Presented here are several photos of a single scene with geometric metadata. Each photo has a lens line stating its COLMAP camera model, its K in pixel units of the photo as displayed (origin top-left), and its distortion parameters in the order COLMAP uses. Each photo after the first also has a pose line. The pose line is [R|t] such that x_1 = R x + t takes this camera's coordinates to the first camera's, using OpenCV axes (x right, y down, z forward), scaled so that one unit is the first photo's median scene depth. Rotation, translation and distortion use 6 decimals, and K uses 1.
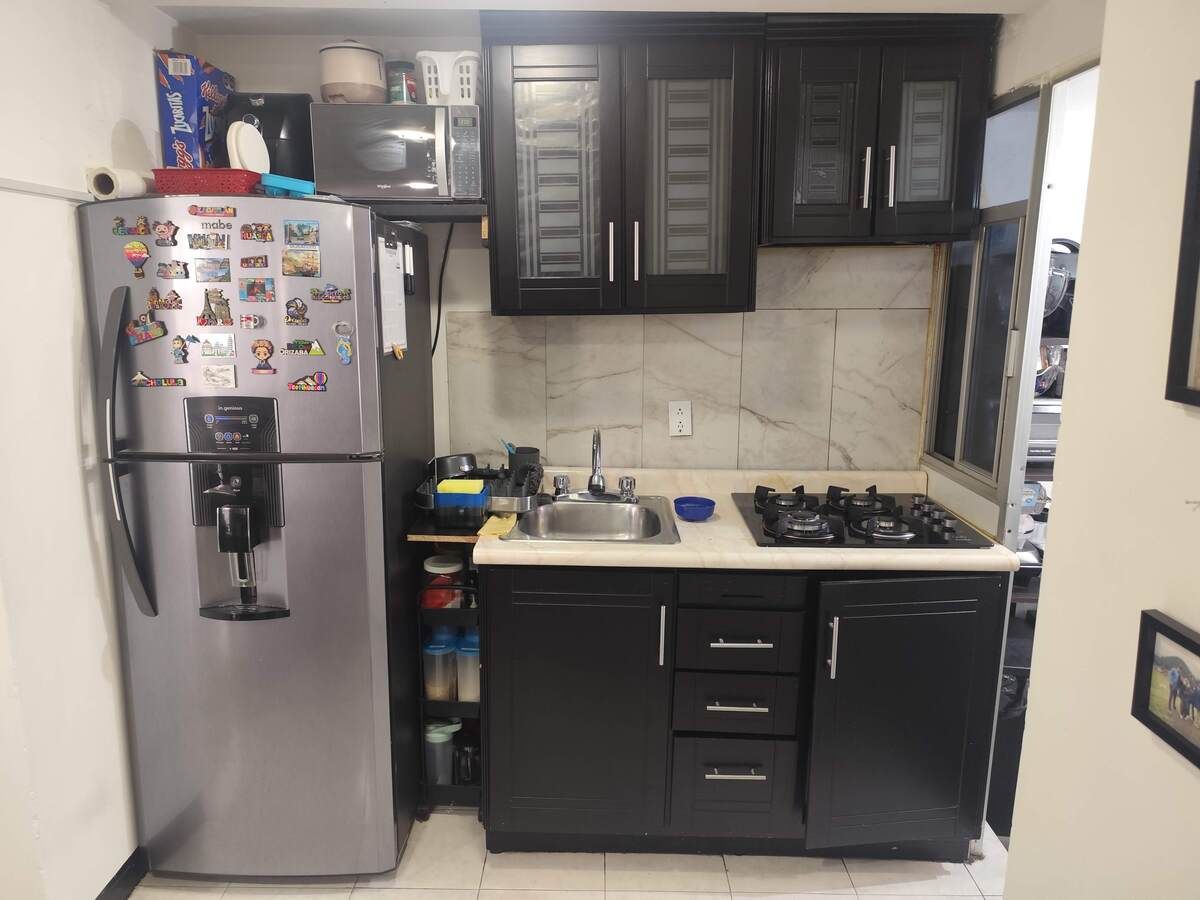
lens RADIAL K [[824.0, 0, 597.8], [0, 824.0, 449.9], [0, 0, 1]] dist [0.005108, -0.011526]
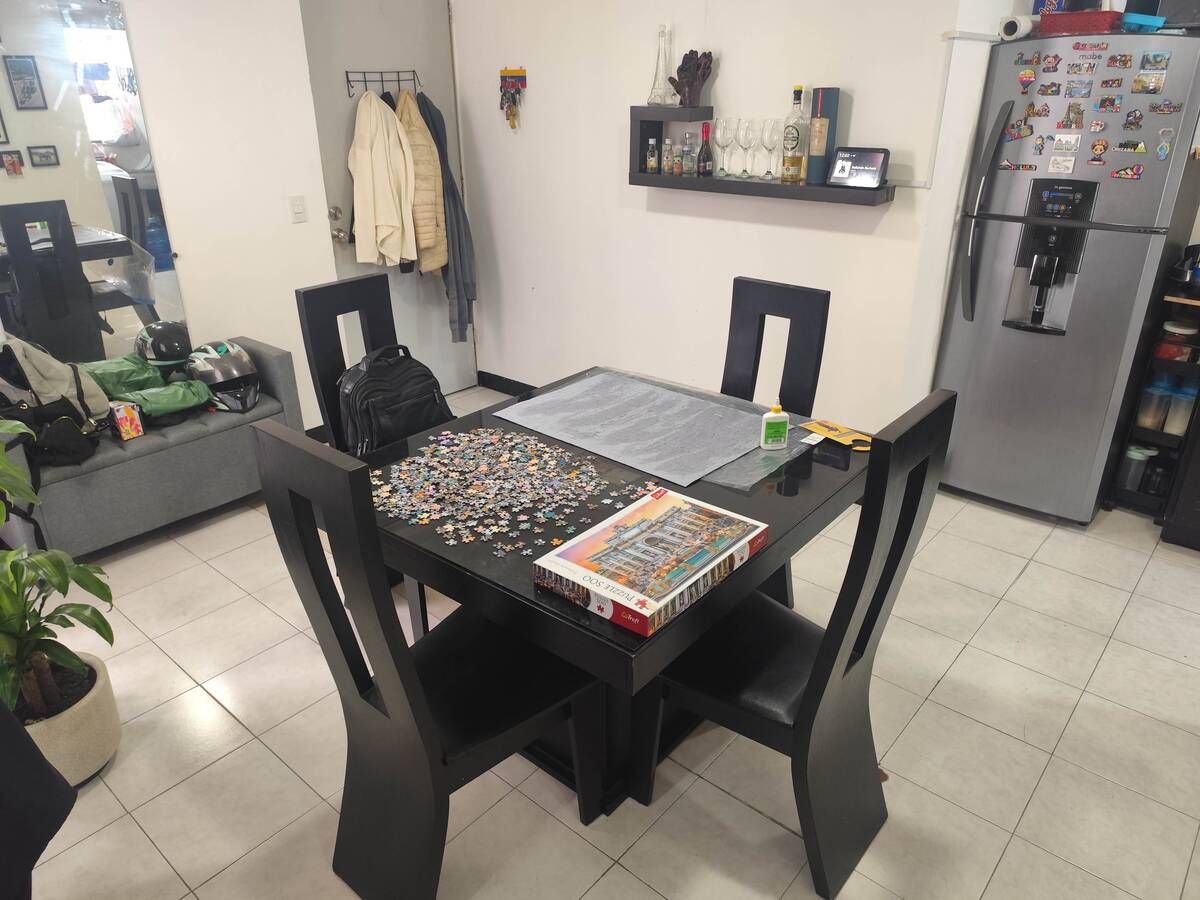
lens RADIAL K [[824.0, 0, 600.1], [0, 824.0, 448.0], [0, 0, 1]] dist [0.005108, -0.011526]
pose [[0.756720, 0.252822, -0.602874, -0.061839], [-0.115899, 0.959466, 0.256888, 0.116811], [0.643384, -0.124520, 0.755349, -0.731920]]
